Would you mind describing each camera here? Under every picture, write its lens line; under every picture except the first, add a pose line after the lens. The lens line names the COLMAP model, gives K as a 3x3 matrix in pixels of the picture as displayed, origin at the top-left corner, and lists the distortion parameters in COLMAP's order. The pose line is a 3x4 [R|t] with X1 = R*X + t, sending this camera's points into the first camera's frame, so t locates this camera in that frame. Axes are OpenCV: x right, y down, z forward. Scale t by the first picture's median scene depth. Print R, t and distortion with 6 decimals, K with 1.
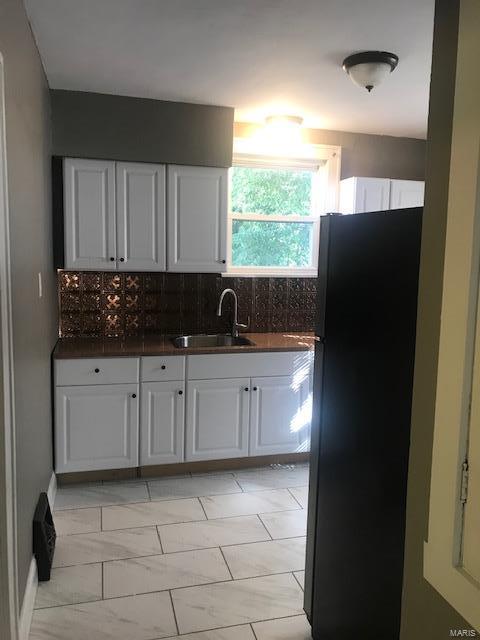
lens RADIAL K [[521.8, 0, 240.0], [0, 521.8, 320.0], [0, 0, 1]] dist [0.041347, -0.001403]
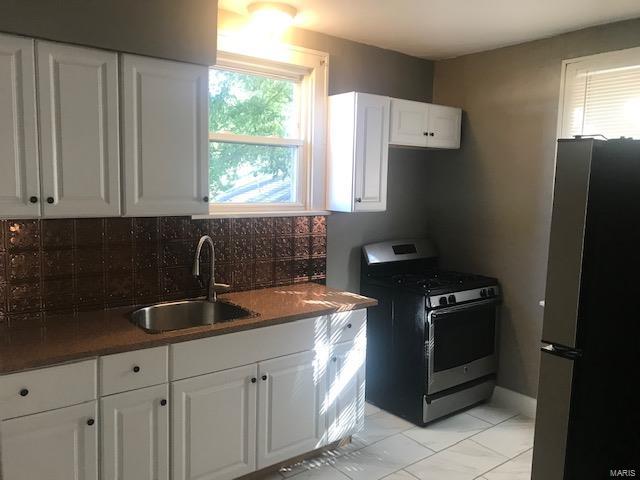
lens RADIAL K [[534.0, 0, 320.0], [0, 534.0, 240.0], [0, 0, 1]] dist [0.005106, 0.012764]
pose [[0.922458, -0.043532, 0.383636, -0.172756], [0.045705, 0.998949, 0.003454, -0.054632], [-0.383384, 0.014348, 0.923478, 0.289739]]
